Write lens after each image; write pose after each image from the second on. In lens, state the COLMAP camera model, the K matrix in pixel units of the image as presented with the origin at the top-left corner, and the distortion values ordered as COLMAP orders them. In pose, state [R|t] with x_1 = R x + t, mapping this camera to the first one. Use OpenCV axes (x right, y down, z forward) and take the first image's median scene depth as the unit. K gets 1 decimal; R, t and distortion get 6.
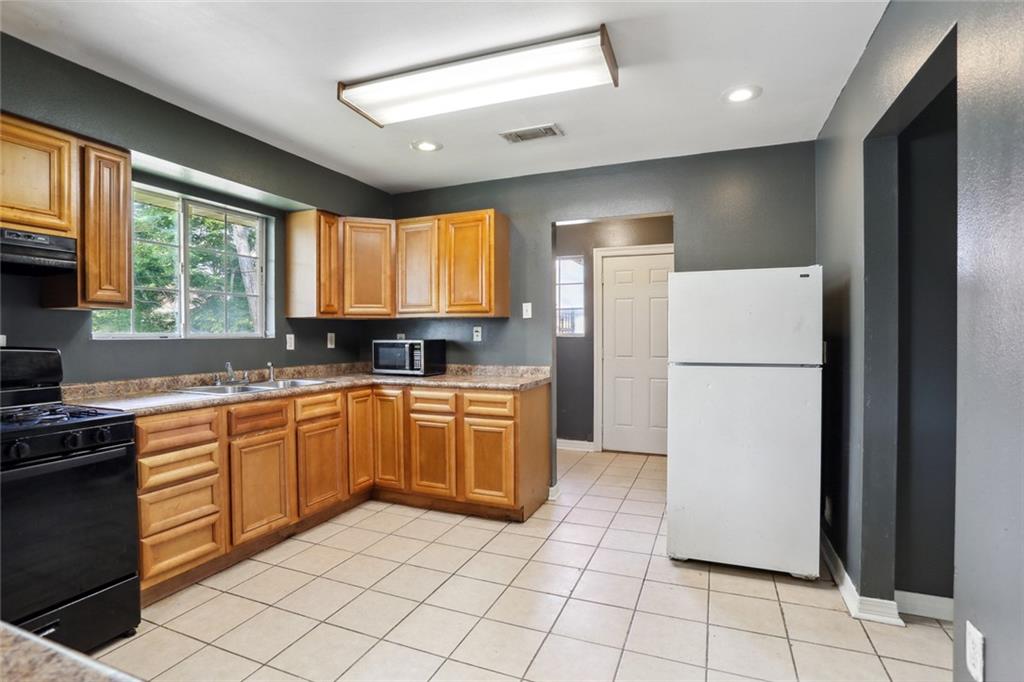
lens RADIAL K [[500.4, 0, 506.7], [0, 500.4, 340.7], [0, 0, 1]] dist [-0.025154, -0.000827]
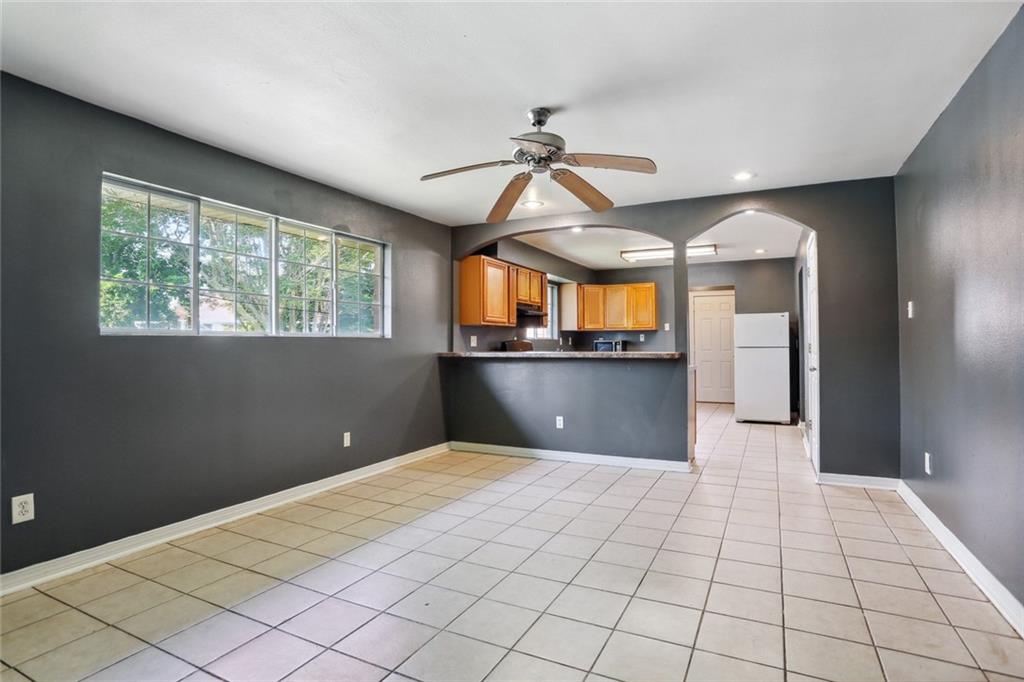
lens RADIAL K [[553.1, 0, 512.9], [0, 553.1, 341.2], [0, 0, 1]] dist [0.007046, 0.000936]
pose [[0.998687, -0.000787, -0.051219, -0.545727], [-0.000453, 0.999707, -0.024199, 0.065661], [0.051223, 0.024191, 0.998394, -1.562776]]
